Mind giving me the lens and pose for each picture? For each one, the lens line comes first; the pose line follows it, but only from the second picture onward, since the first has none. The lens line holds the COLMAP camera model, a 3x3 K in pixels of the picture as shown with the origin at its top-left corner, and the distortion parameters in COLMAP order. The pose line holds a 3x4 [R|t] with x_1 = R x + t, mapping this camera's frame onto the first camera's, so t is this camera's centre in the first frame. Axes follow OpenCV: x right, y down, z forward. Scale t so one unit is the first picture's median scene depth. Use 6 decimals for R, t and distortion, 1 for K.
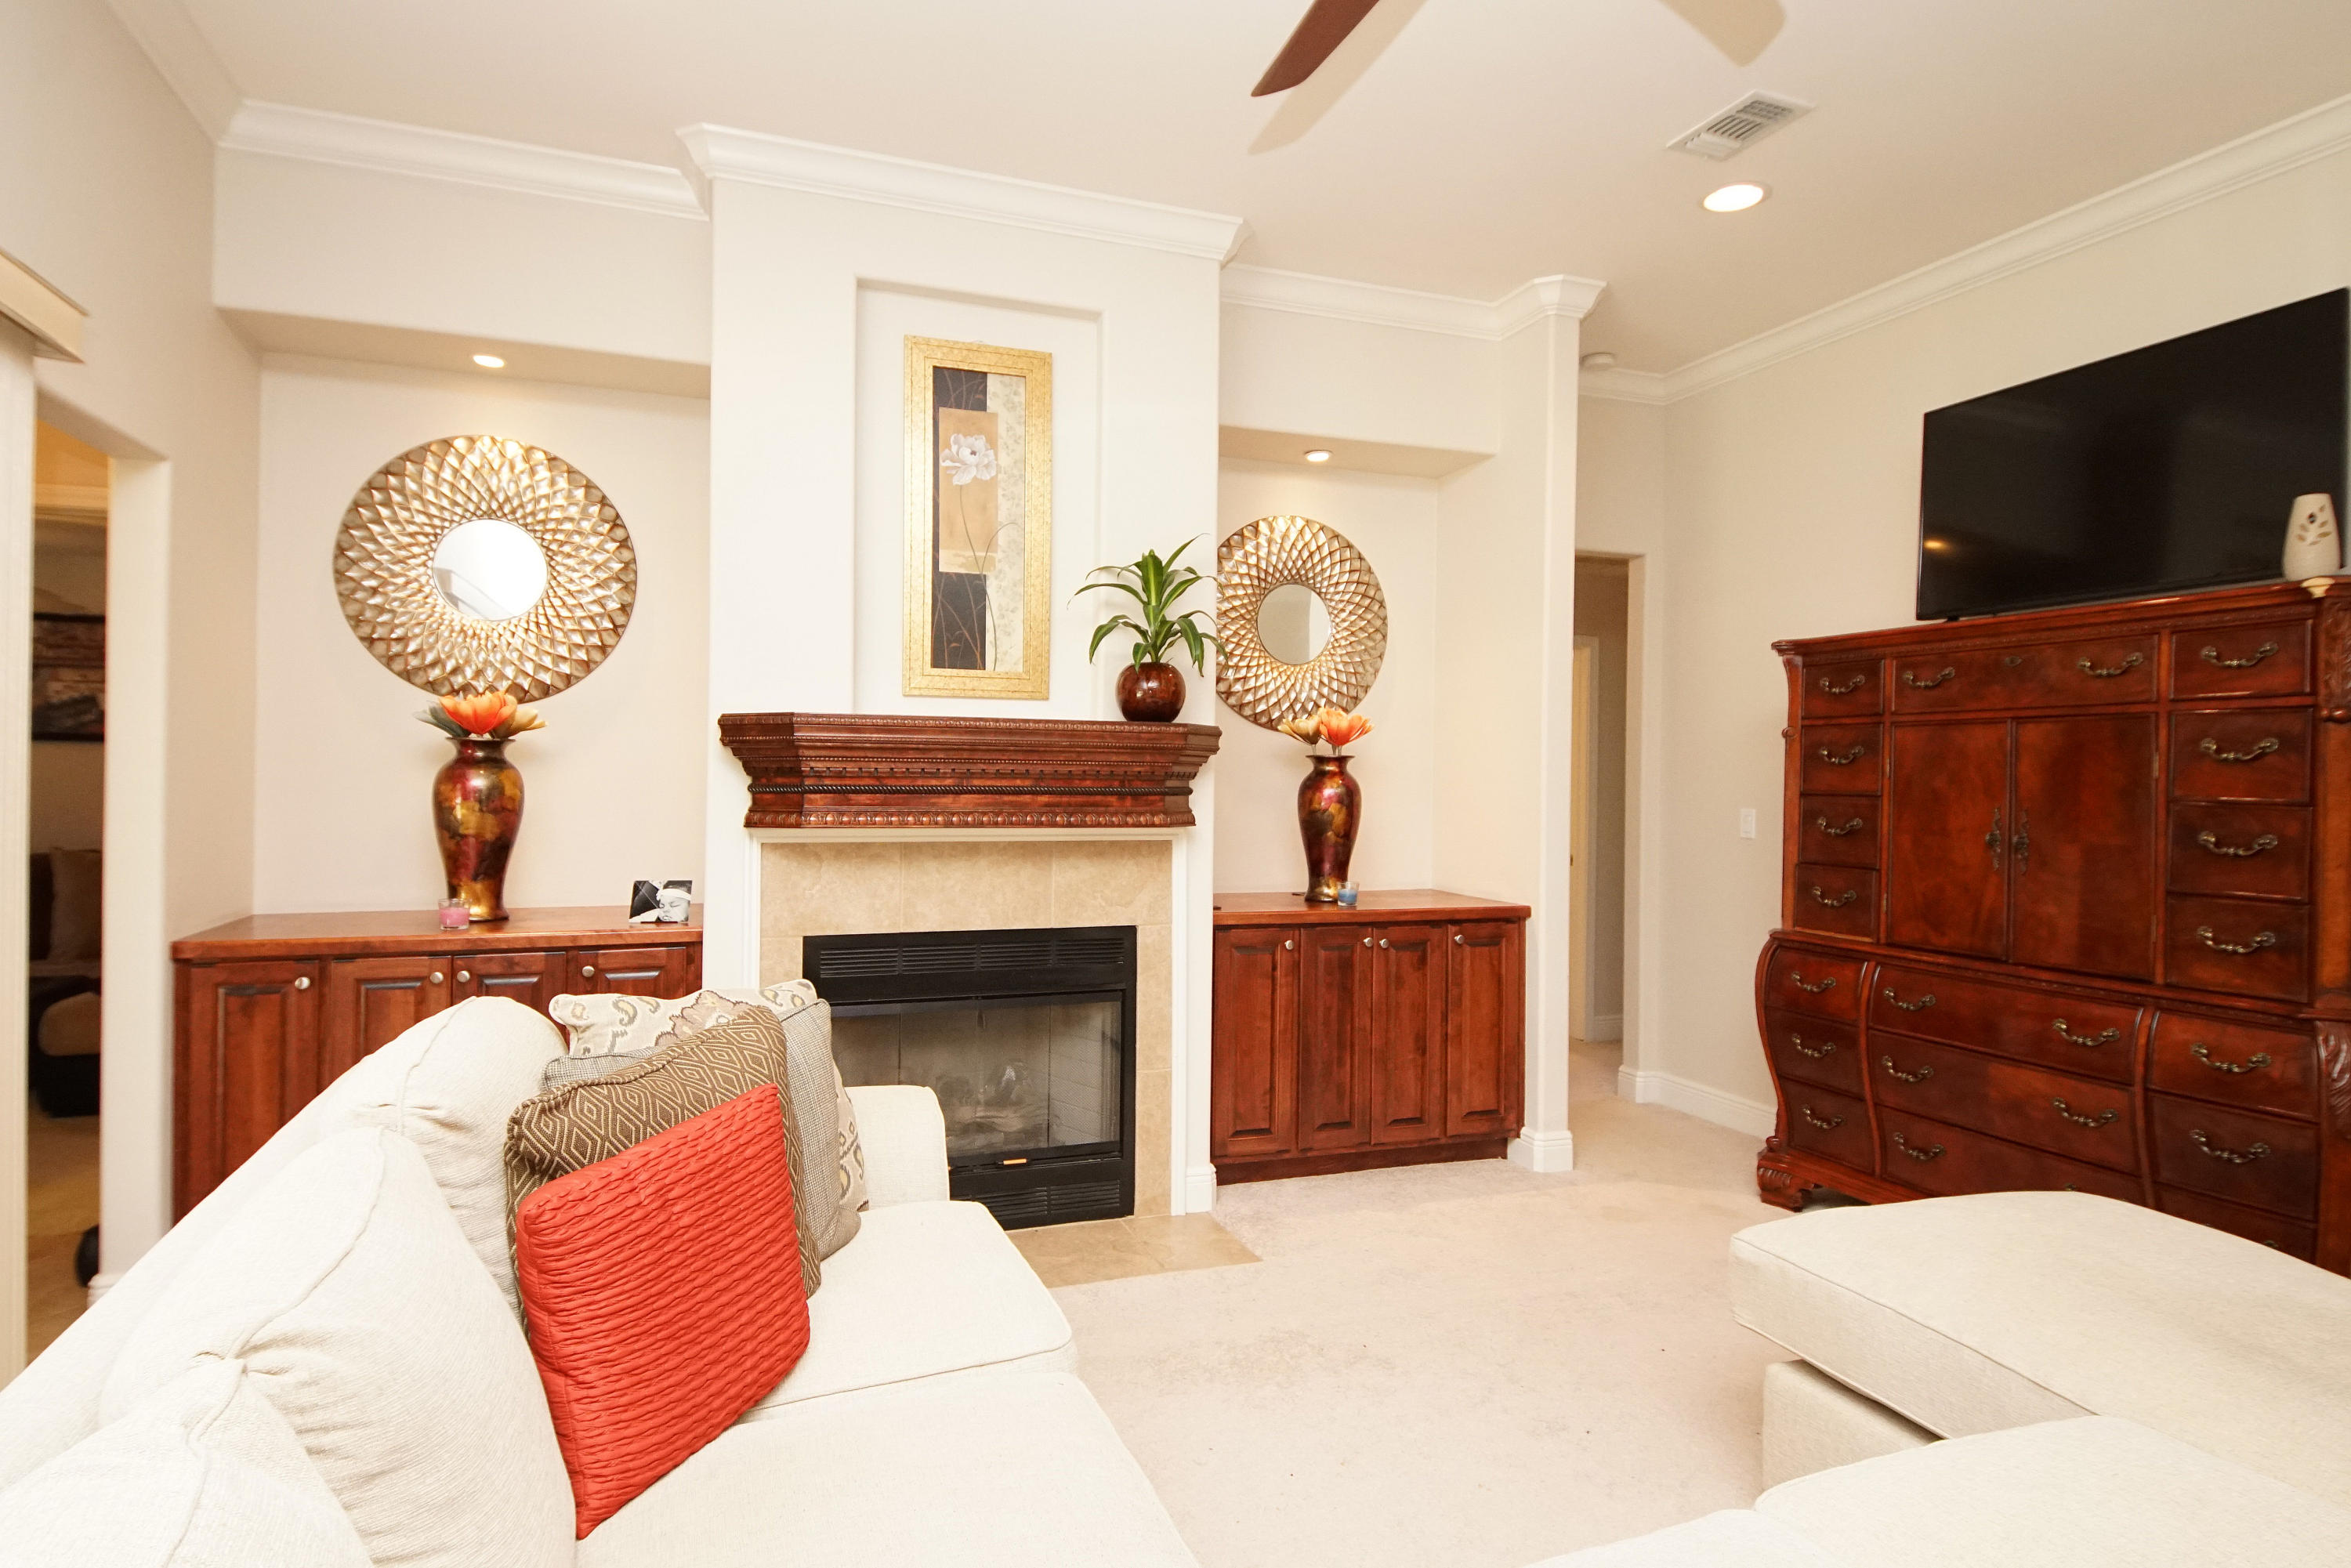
lens RADIAL K [[1275.7, 0, 1157.7], [0, 1275.7, 796.9], [0, 0, 1]] dist [0.032145, -0.021244]
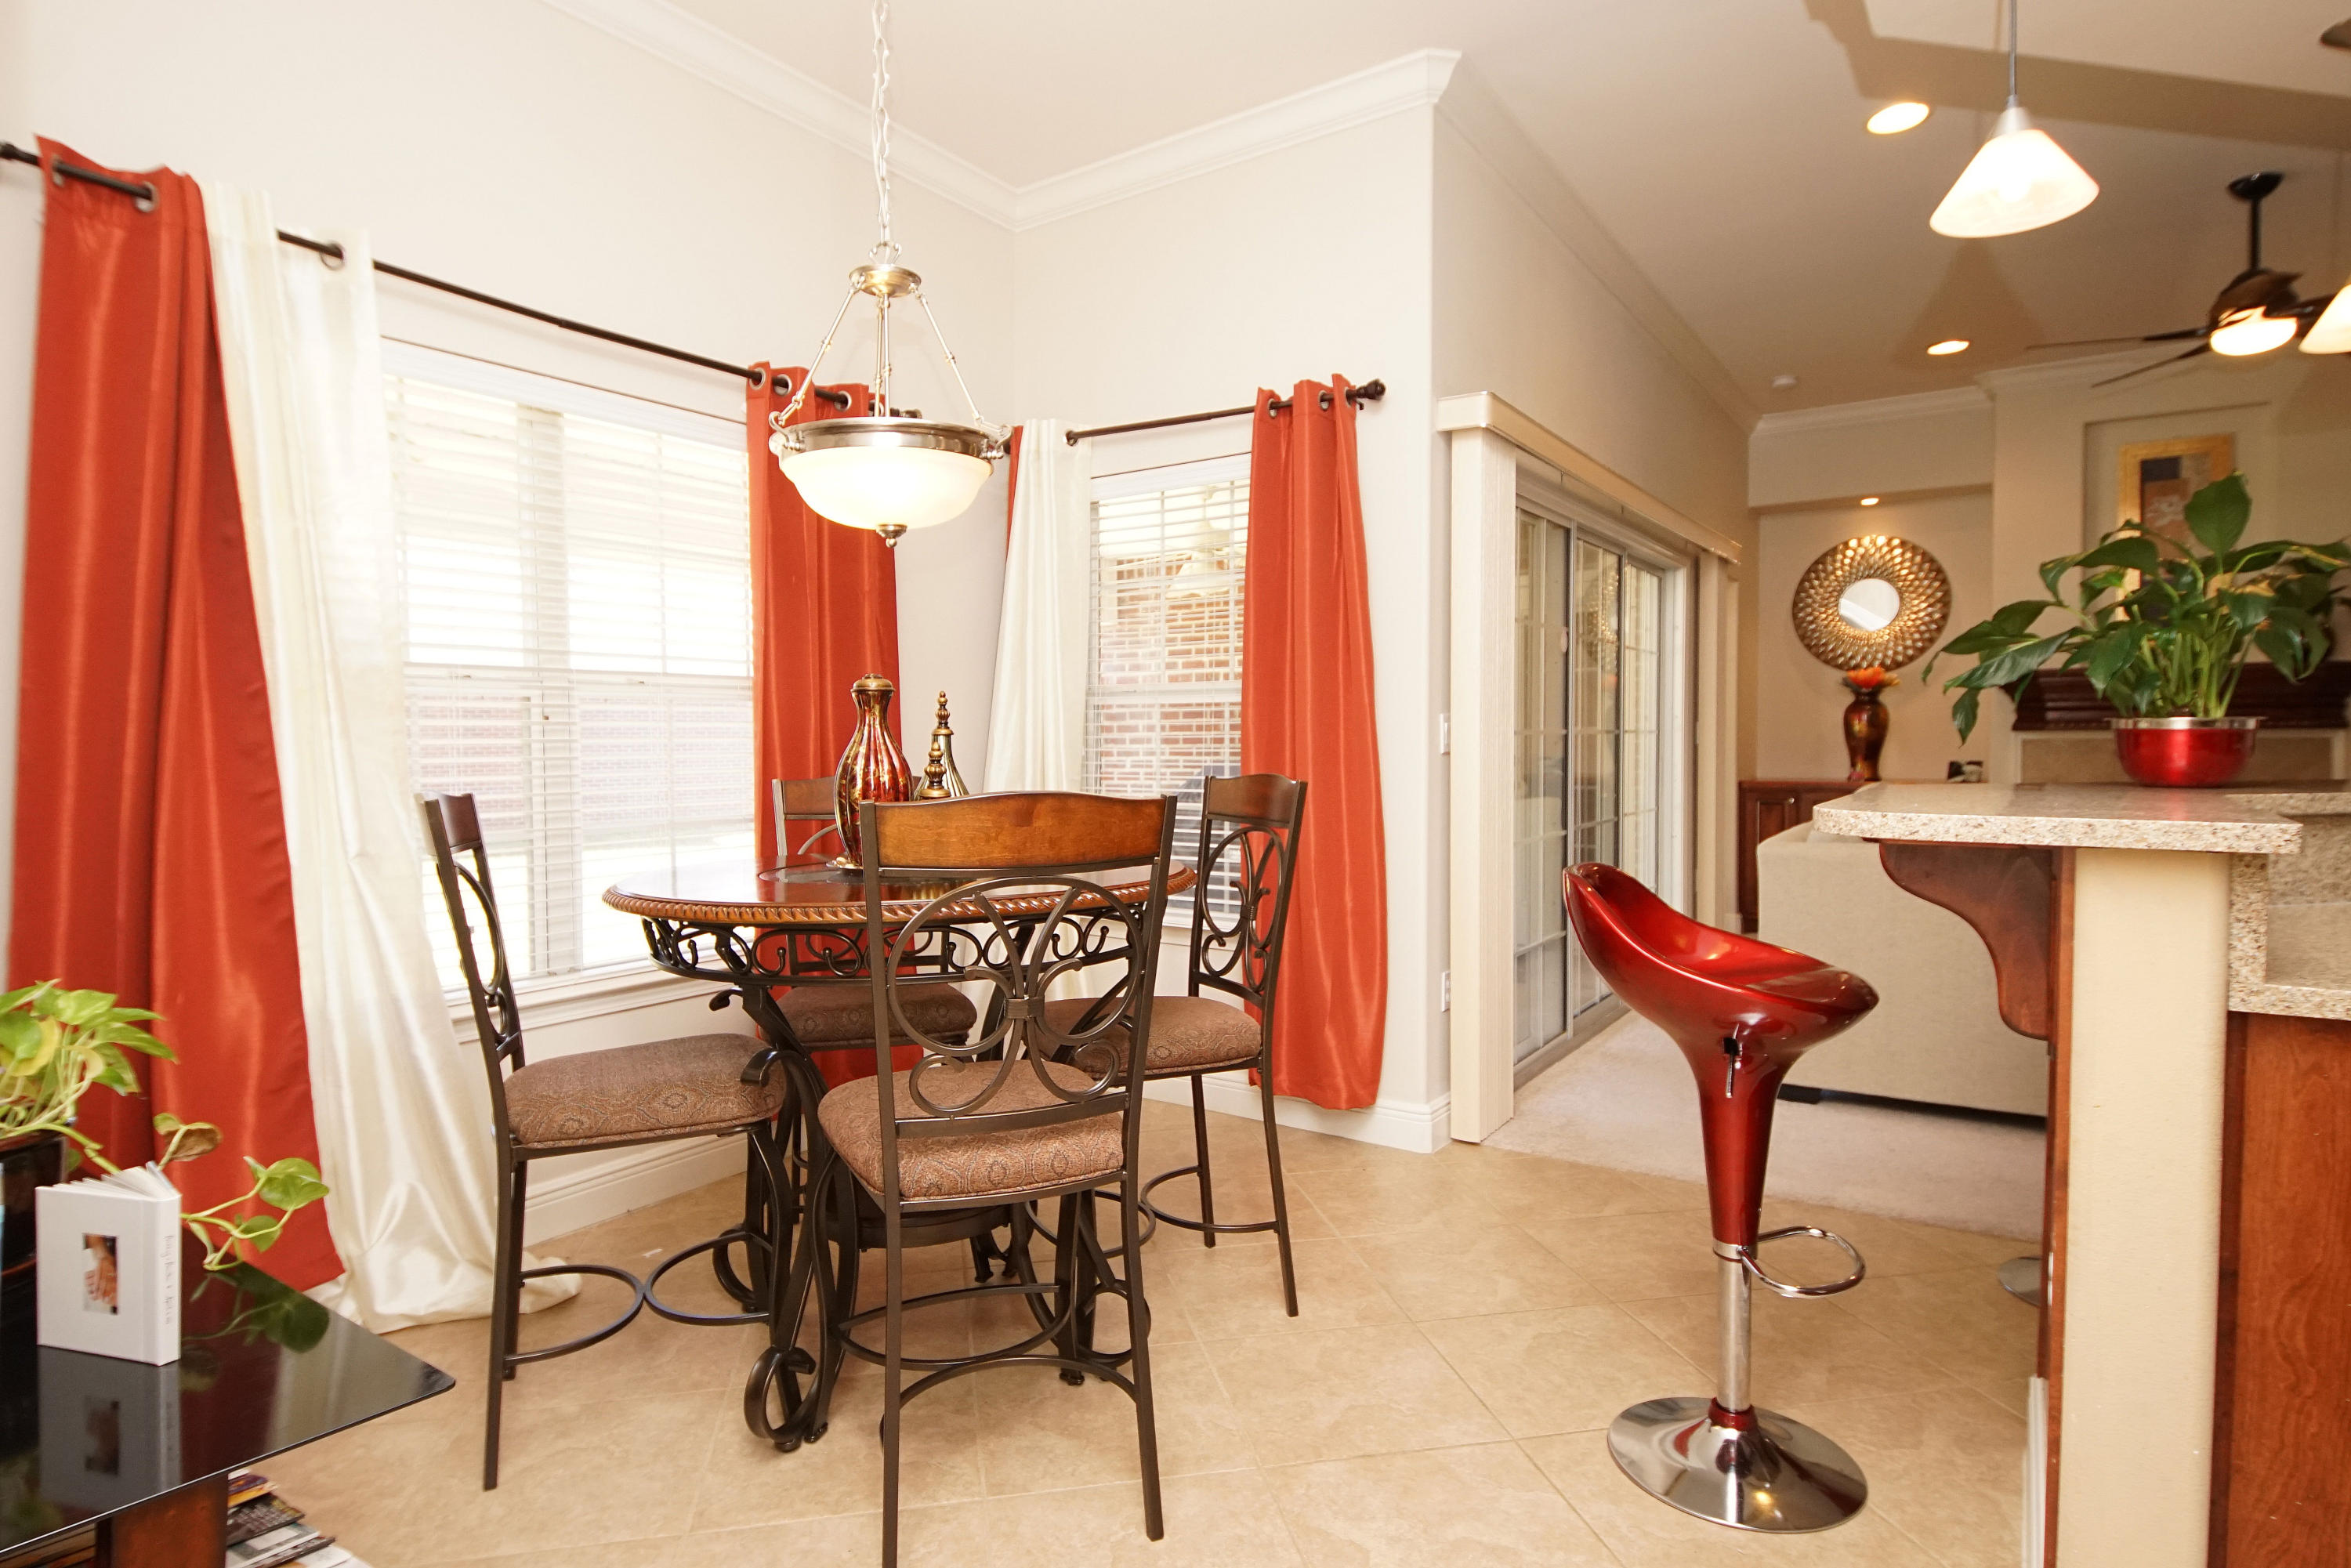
lens RADIAL K [[1275.7, 0, 1155.1], [0, 1275.7, 762.2], [0, 0, 1]] dist [0.032145, -0.021244]
pose [[0.581767, -0.002988, -0.813350, 0.445806], [0.005004, 0.999987, -0.000094, 0.057682], [0.813340, -0.004015, 0.581775, -1.037628]]
